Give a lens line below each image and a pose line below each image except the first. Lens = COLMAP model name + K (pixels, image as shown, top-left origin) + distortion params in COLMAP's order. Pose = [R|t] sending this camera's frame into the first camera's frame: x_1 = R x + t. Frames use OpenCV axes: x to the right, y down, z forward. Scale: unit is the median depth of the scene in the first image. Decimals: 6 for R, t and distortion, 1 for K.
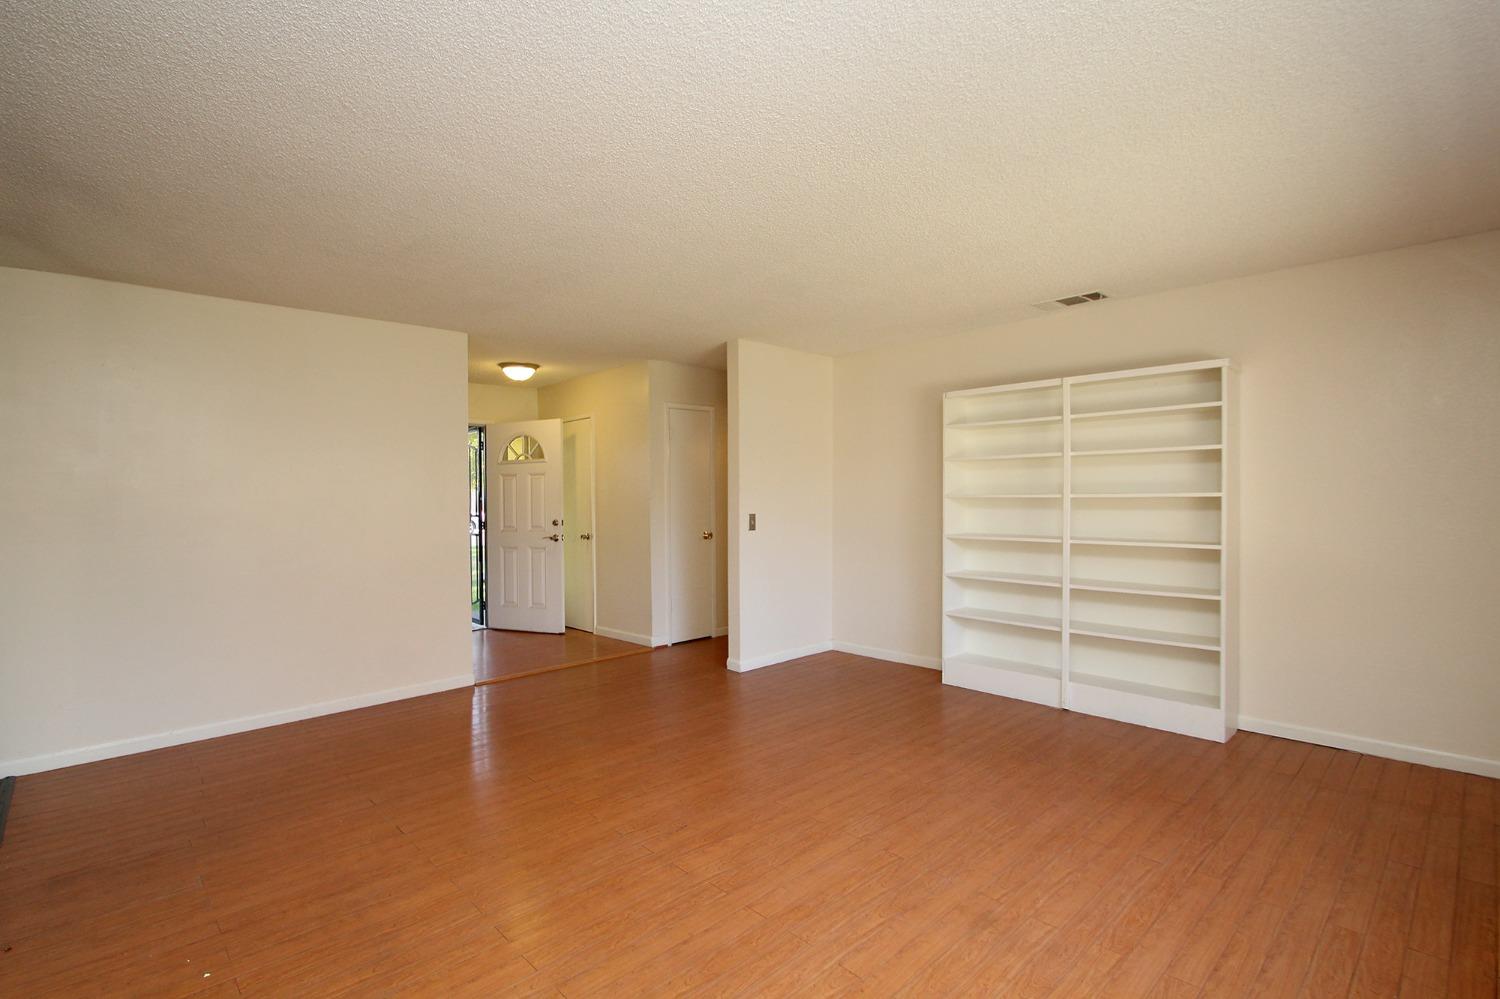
lens RADIAL K [[710.4, 0, 748.1], [0, 710.4, 483.8], [0, 0, 1]] dist [0.000793, -0.004598]
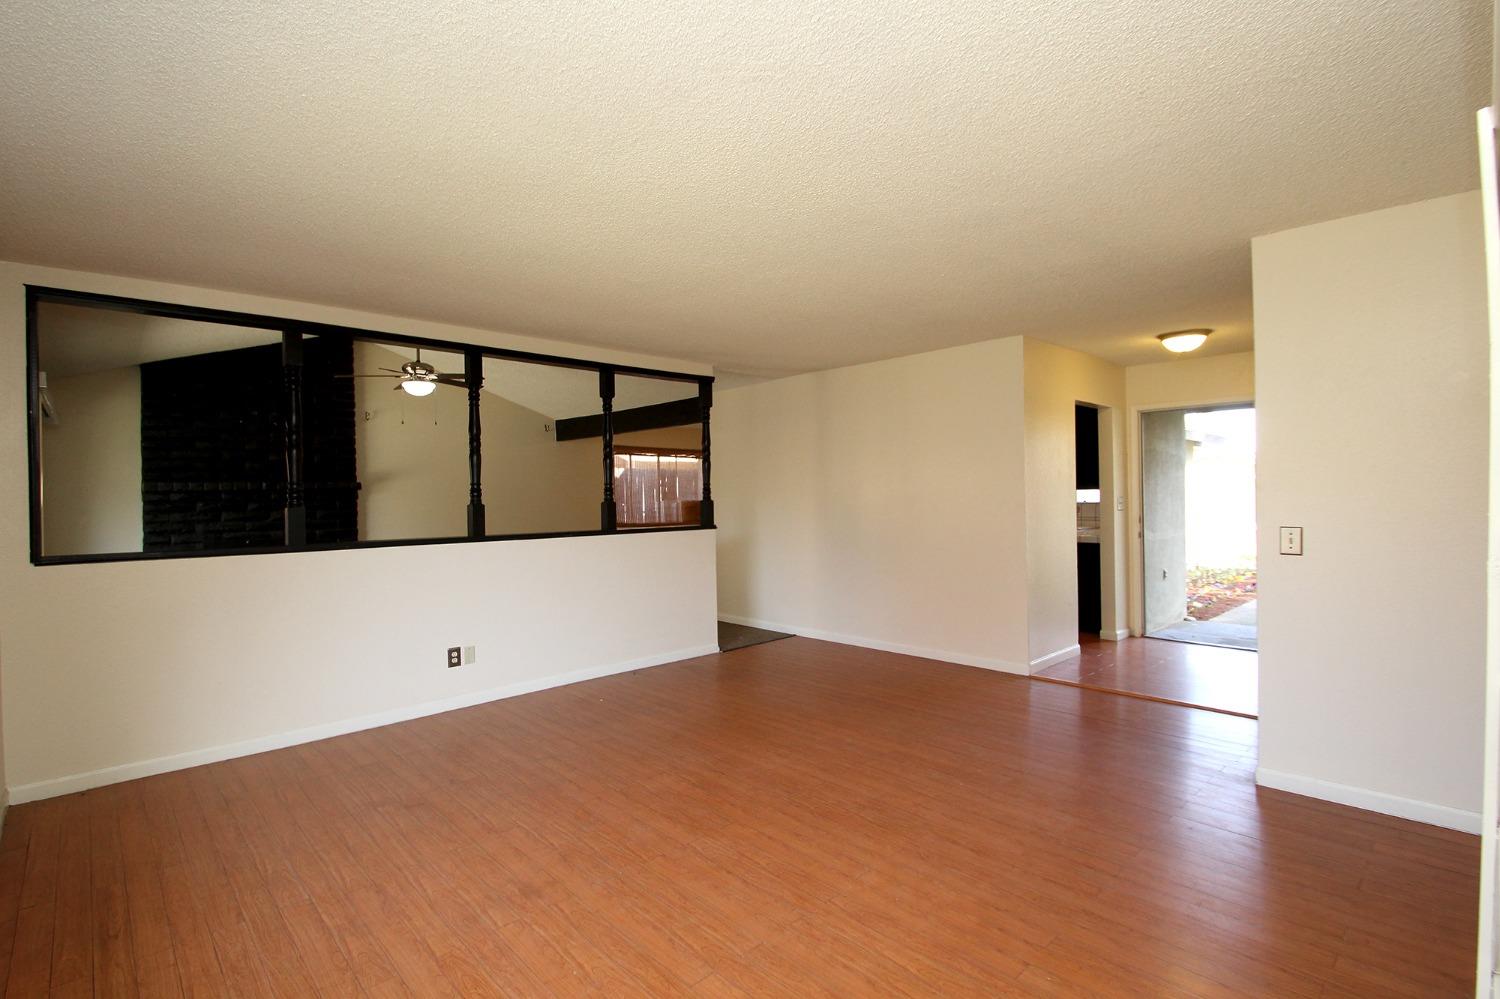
lens RADIAL K [[710.4, 0, 737.2], [0, 710.4, 504.8], [0, 0, 1]] dist [0.000793, -0.004598]
pose [[-0.013244, 0.029989, -0.999462, 0.829255], [0.022556, 0.999305, 0.029686, -0.005126], [0.999658, -0.022151, -0.013911, 0.793700]]
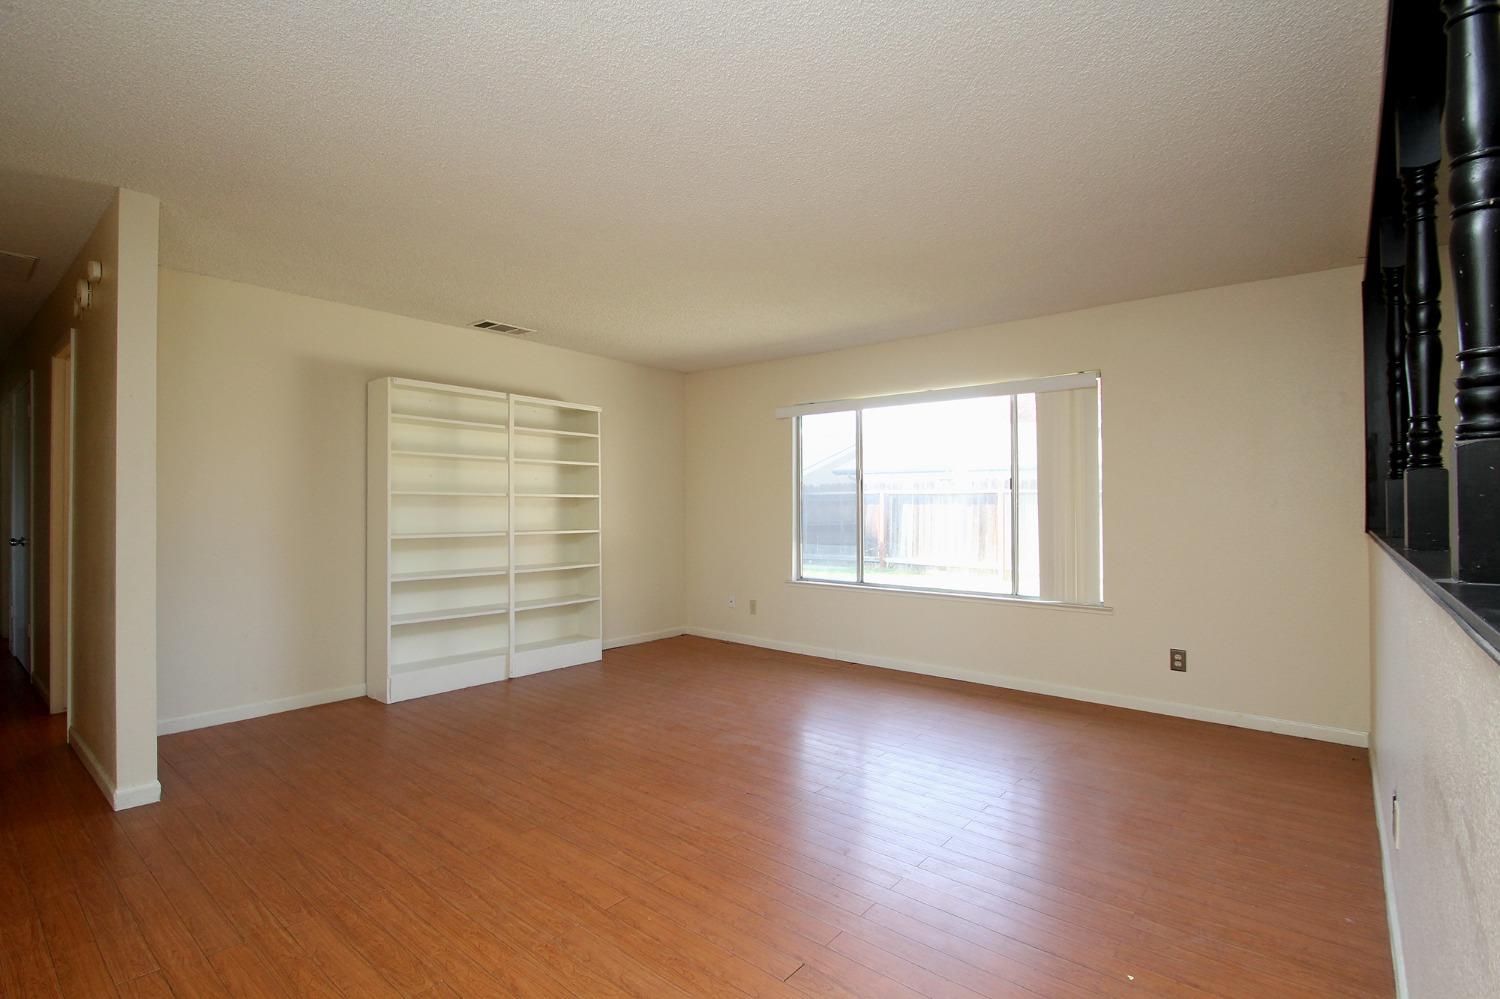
lens RADIAL K [[710.4, 0, 757.8], [0, 710.4, 505.0], [0, 0, 1]] dist [0.000793, -0.004598]
pose [[-0.124435, 0.008443, 0.992192, -0.867754], [-0.011870, 0.999880, -0.009997, 0.045227], [-0.992157, -0.013021, -0.124320, 0.848549]]
